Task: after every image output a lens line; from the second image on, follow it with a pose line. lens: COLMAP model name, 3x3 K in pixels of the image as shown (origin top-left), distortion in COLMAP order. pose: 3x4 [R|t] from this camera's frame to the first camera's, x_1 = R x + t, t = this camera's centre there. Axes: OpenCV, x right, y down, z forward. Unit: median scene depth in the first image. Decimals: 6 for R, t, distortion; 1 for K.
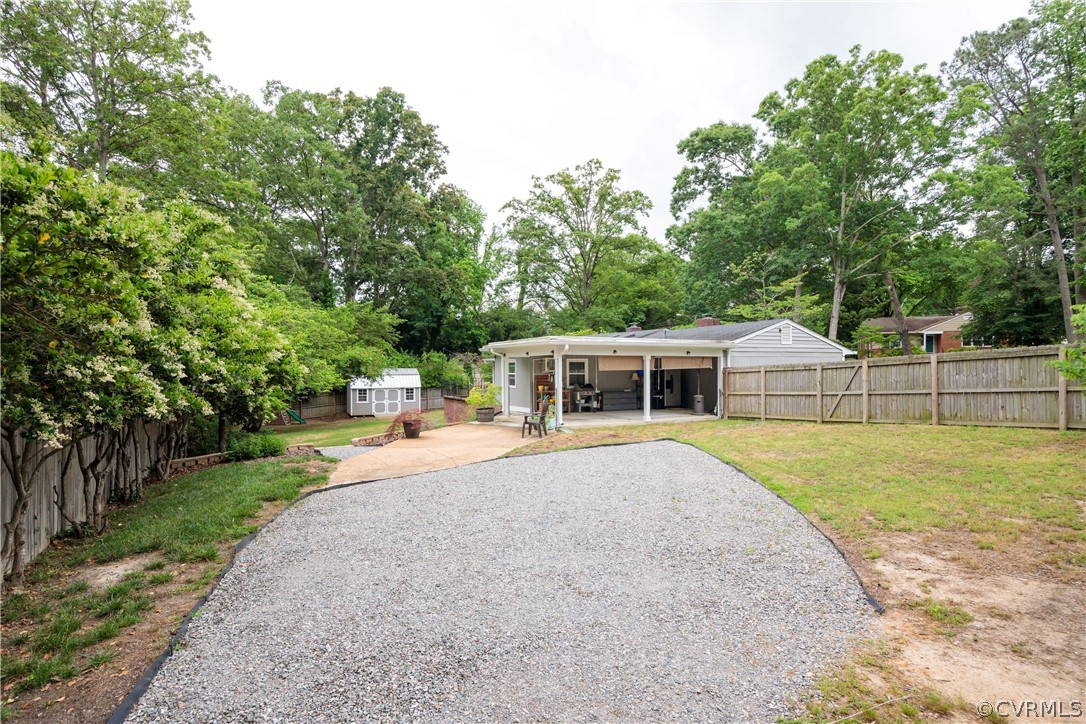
lens RADIAL K [[585.1, 0, 547.0], [0, 585.1, 360.8], [0, 0, 1]] dist [0.002228, -0.000049]
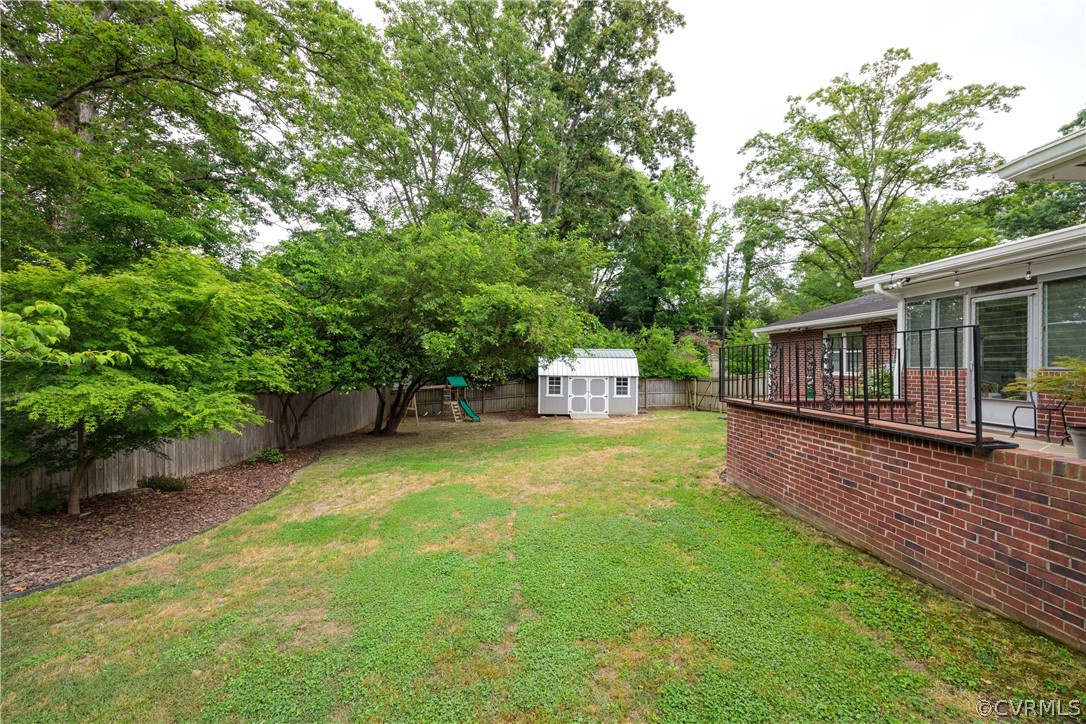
lens RADIAL K [[444.8, 0, 538.1], [0, 444.8, 362.5], [0, 0, 1]] dist [0.000390, 0.000071]
pose [[0.915249, 0.013440, -0.402664, -0.110729], [-0.010747, 0.999902, 0.008947, 0.024835], [0.402745, -0.003861, 0.915304, 0.464896]]
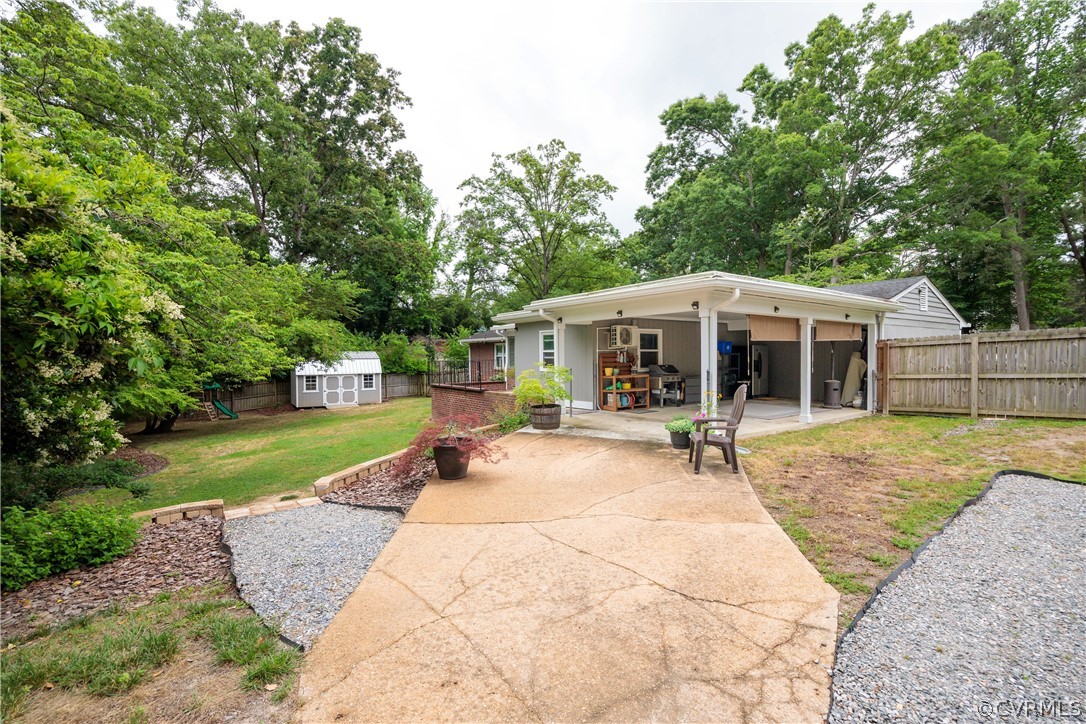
lens RADIAL K [[498.3, 0, 545.2], [0, 498.3, 359.7], [0, 0, 1]] dist [-0.004863, -0.000381]
pose [[0.988939, -0.002374, 0.148304, -0.081402], [-0.000307, 0.999837, 0.018056, 0.011428], [-0.148322, -0.017902, 0.988777, 0.224718]]
